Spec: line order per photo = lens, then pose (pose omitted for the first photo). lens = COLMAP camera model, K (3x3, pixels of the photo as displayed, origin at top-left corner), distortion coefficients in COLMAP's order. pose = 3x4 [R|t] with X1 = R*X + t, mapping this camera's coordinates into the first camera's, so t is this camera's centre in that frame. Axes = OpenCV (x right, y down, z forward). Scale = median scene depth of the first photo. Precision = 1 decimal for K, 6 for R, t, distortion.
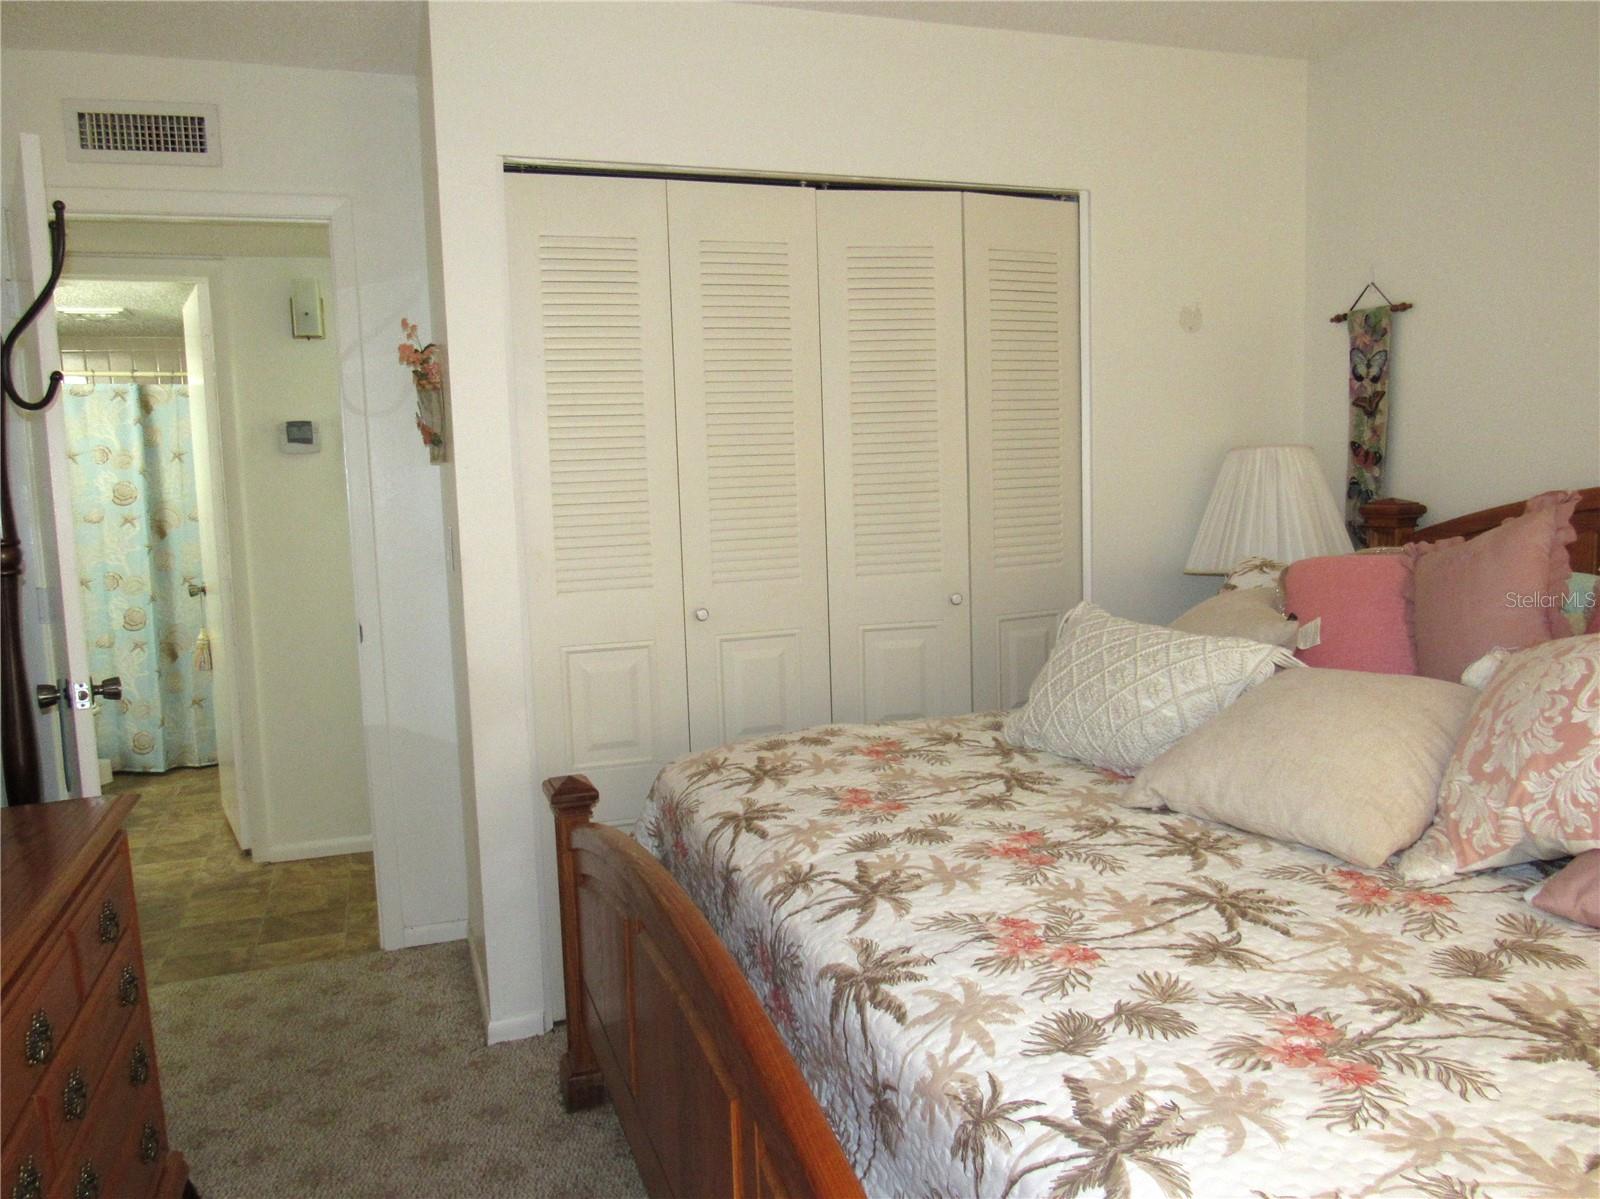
lens RADIAL K [[1193.9, 0, 800.0], [0, 1193.9, 599.5], [0, 0, 1]] dist [-0.035343, 0.002944]
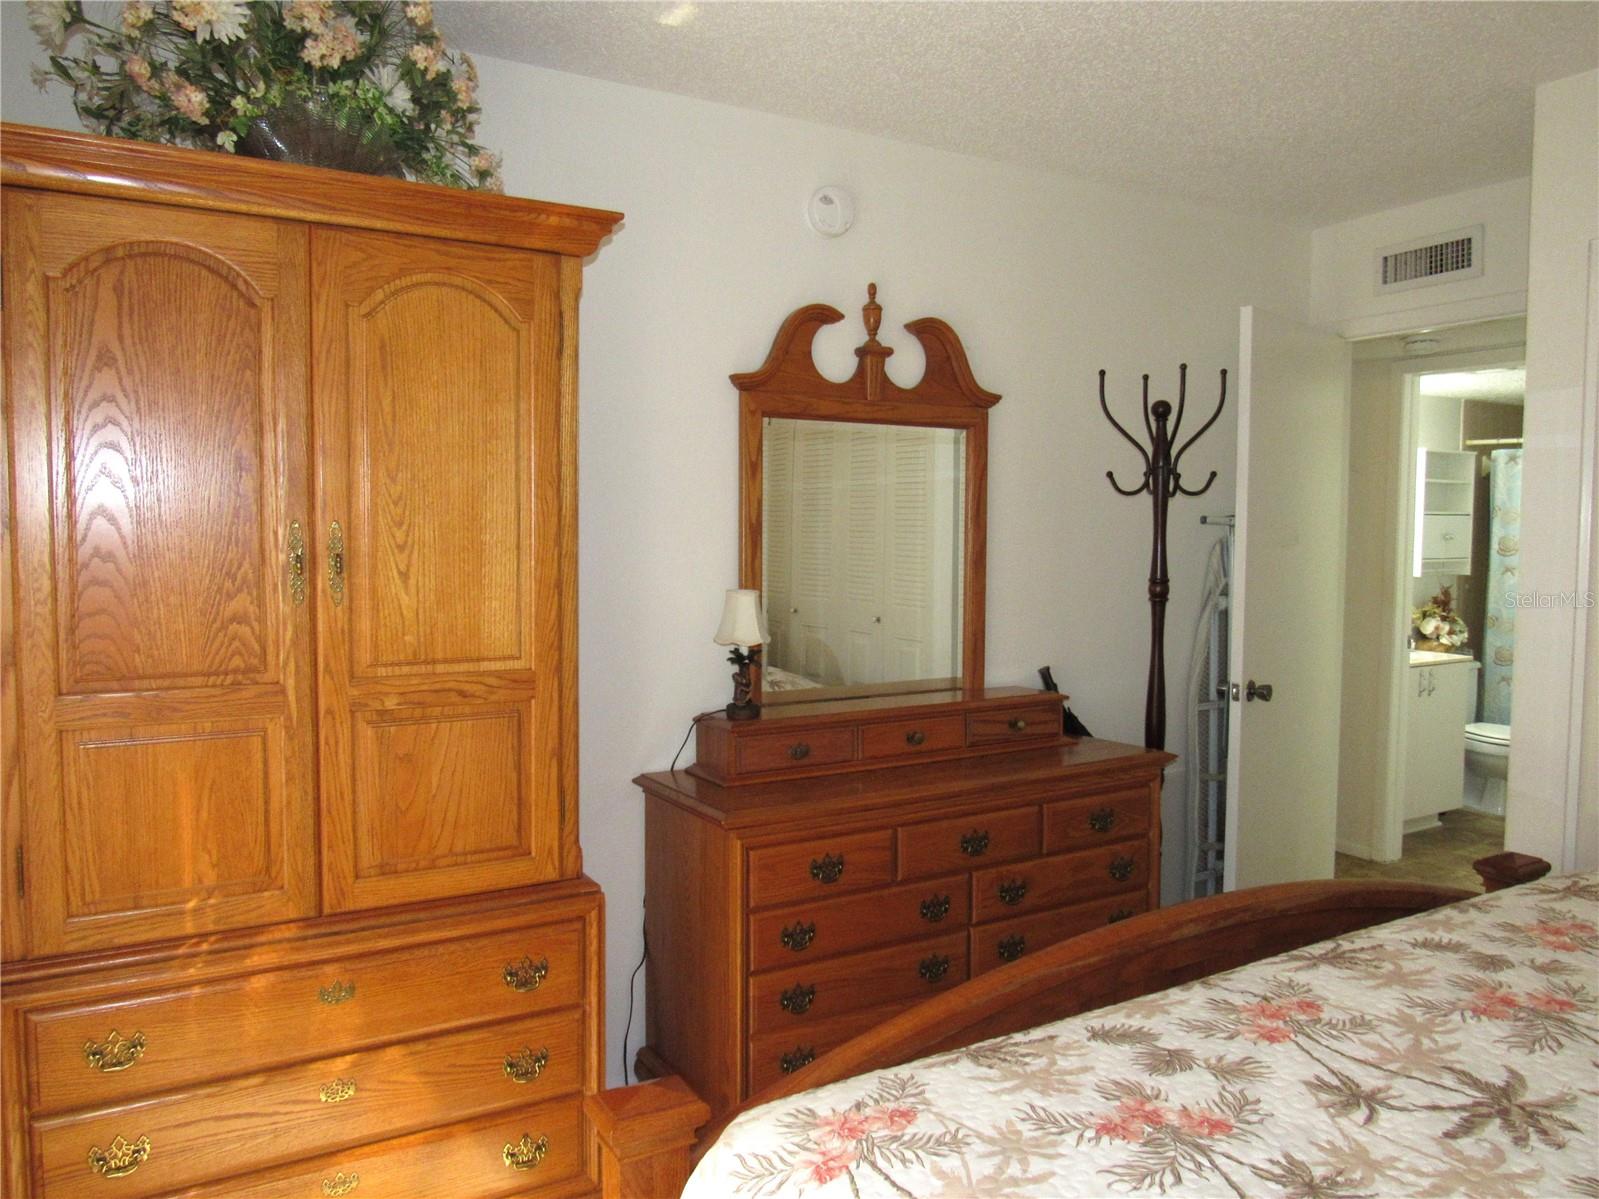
lens RADIAL K [[1139.3, 0, 799.5], [0, 1139.3, 599.5], [0, 0, 1]] dist [-0.023614, -0.000239]
pose [[0.199876, 0.094570, -0.975247, 1.025994], [-0.120033, 0.990198, 0.071419, -0.104947], [0.972441, 0.102787, 0.209269, 0.302654]]
